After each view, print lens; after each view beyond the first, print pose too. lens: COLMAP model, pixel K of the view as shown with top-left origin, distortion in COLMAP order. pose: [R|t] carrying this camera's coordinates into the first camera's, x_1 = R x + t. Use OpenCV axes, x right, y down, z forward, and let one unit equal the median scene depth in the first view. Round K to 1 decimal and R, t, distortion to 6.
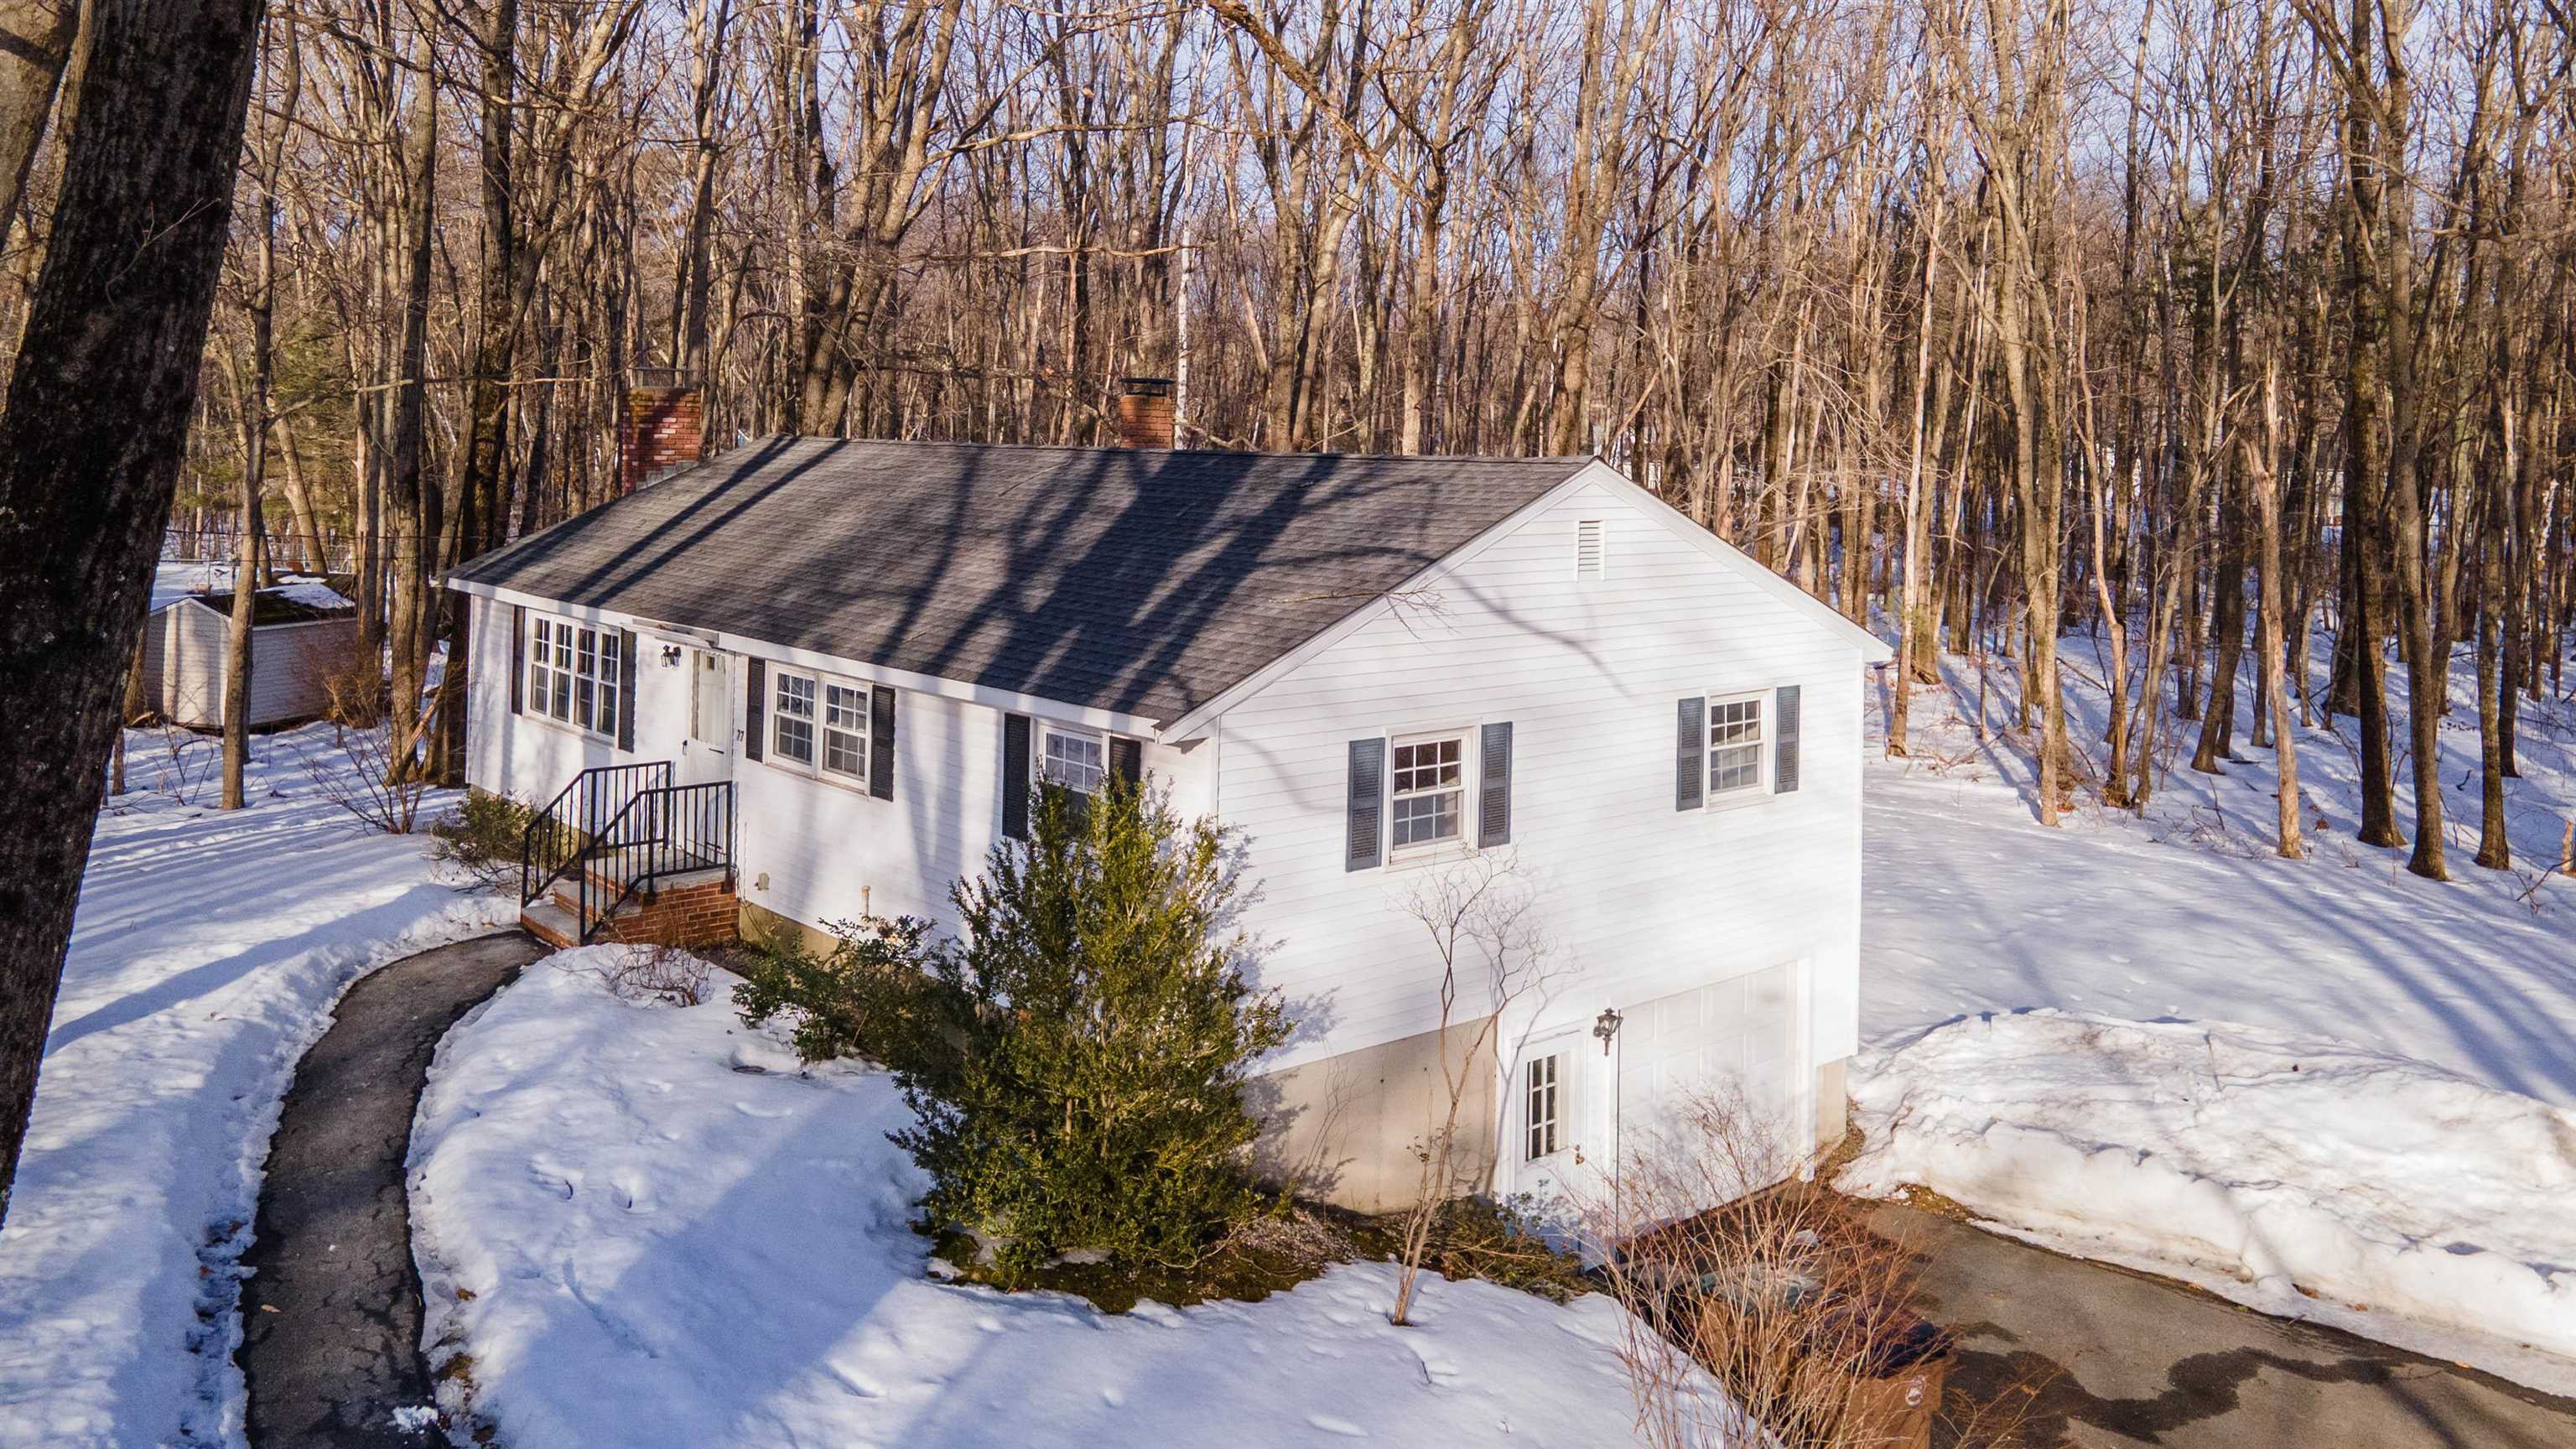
lens RADIAL K [[1714.0, 0, 1288.0], [0, 1714.0, 724.5], [0, 0, 1]] dist [-0.020482, 0.000342]
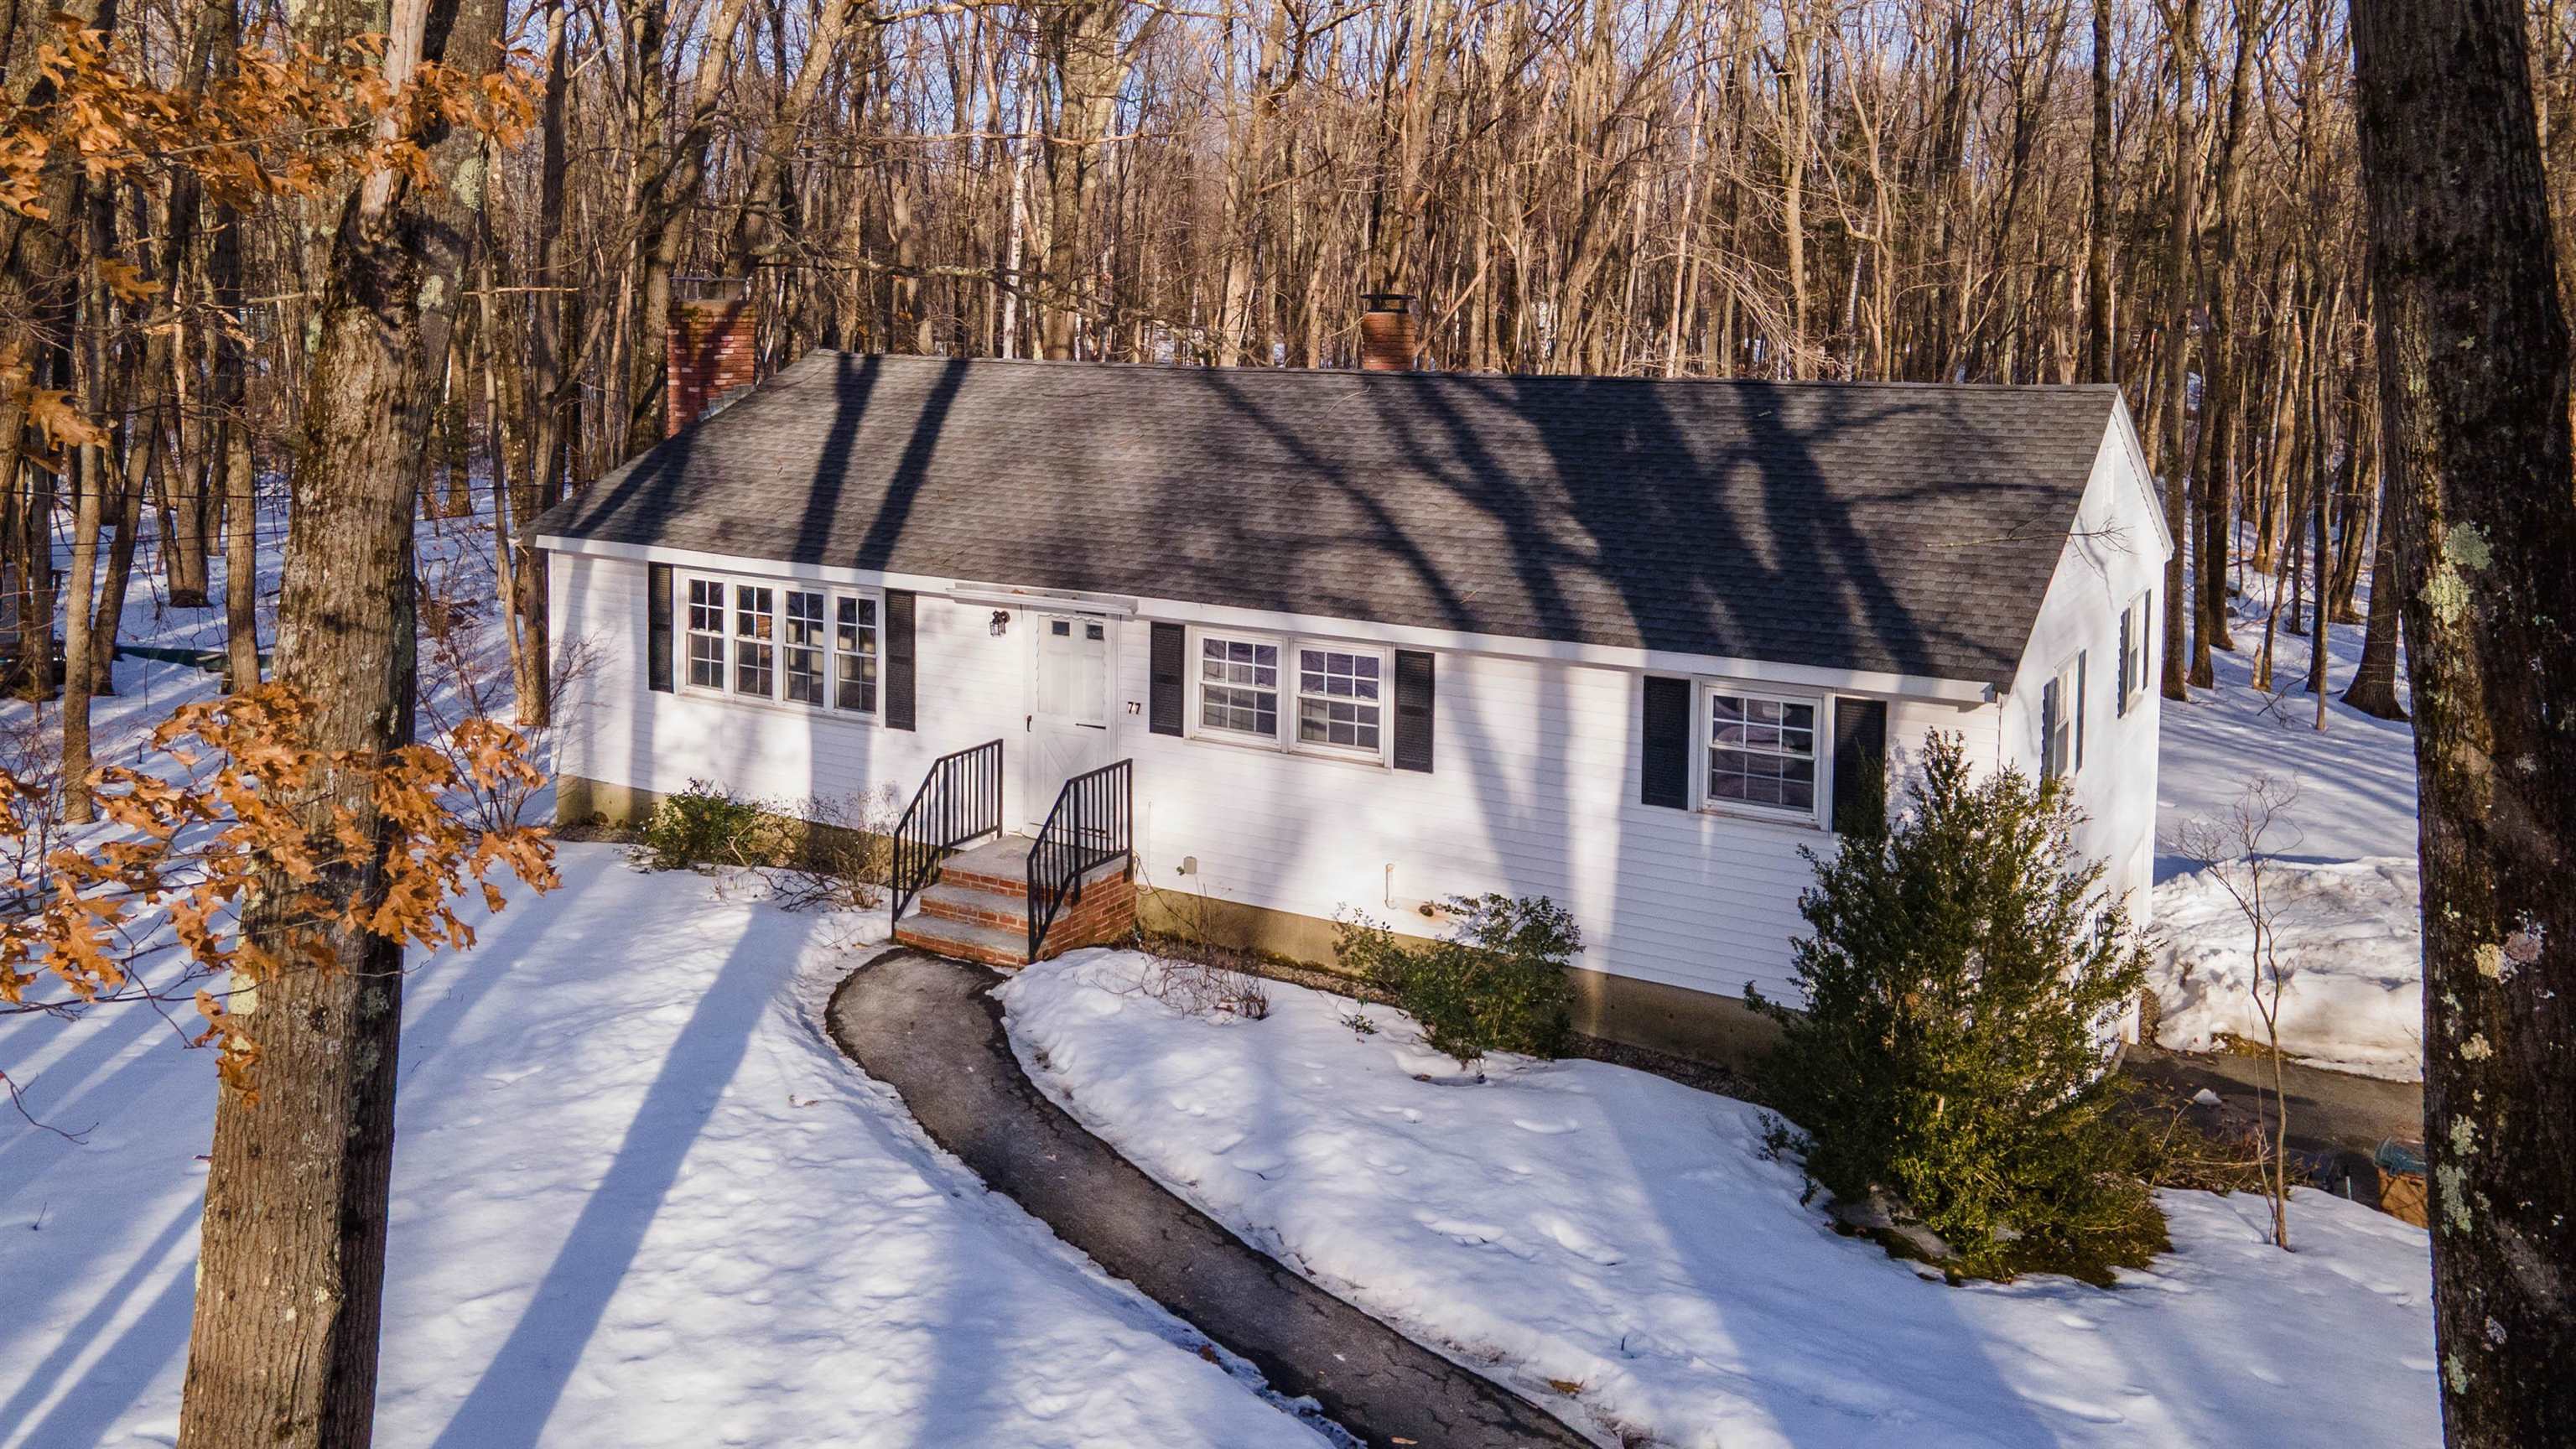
lens RADIAL K [[1714.0, 0, 1288.0], [0, 1714.0, 724.5], [0, 0, 1]] dist [-0.020482, 0.000342]
pose [[0.969140, -0.079496, 0.233341, -0.493807], [0.060841, 0.994428, 0.086095, -0.063047], [-0.238885, -0.069241, 0.968576, 0.108369]]
